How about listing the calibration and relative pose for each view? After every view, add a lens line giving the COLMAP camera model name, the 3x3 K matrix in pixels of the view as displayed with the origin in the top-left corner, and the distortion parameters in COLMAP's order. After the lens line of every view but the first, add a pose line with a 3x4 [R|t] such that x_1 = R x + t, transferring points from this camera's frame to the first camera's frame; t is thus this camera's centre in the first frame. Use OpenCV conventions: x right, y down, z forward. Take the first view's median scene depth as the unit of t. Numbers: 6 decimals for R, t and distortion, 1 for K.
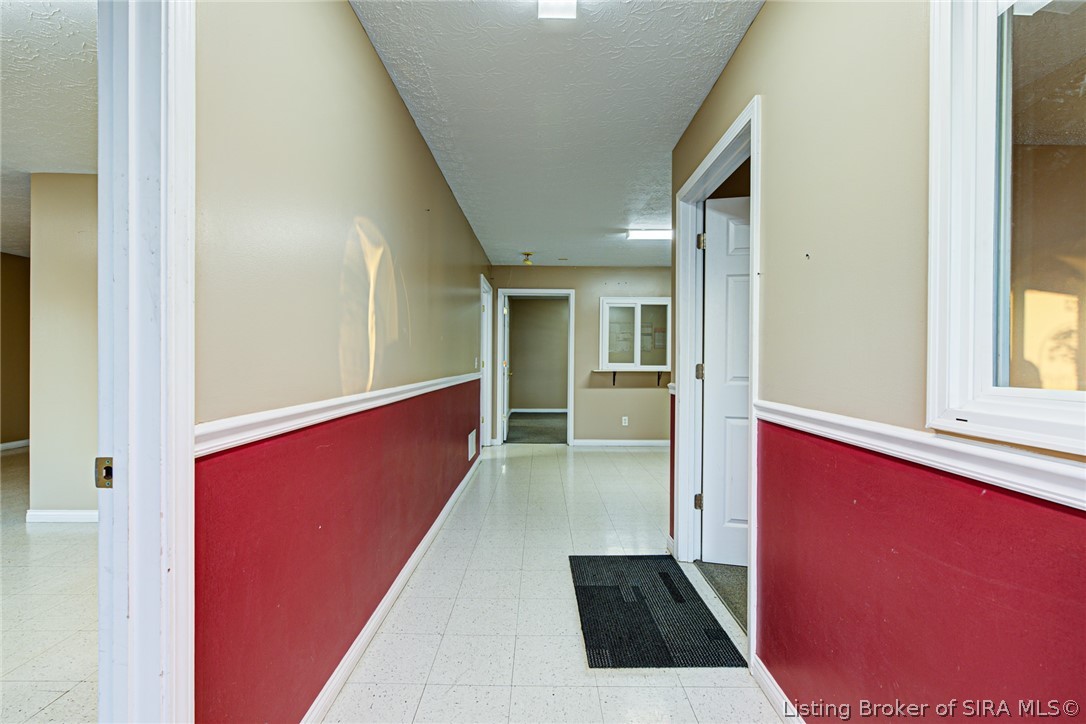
lens RADIAL K [[485.7, 0, 542.2], [0, 485.7, 363.3], [0, 0, 1]] dist [0.000395, -0.000042]
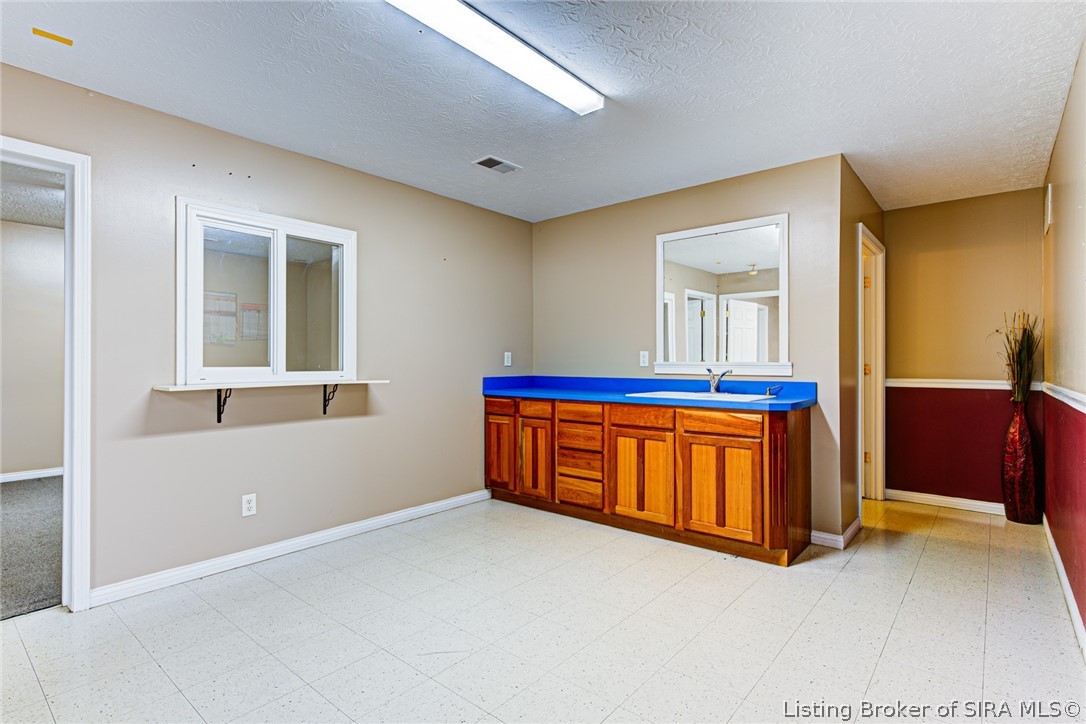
lens RADIAL K [[528.3, 0, 543.3], [0, 528.3, 363.2], [0, 0, 1]] dist [0.001272, 0.000217]
pose [[0.657150, -0.005897, 0.753737, -0.006556], [0.004305, 0.999982, 0.004070, -0.004807], [-0.753748, 0.000570, 0.657164, 0.506724]]
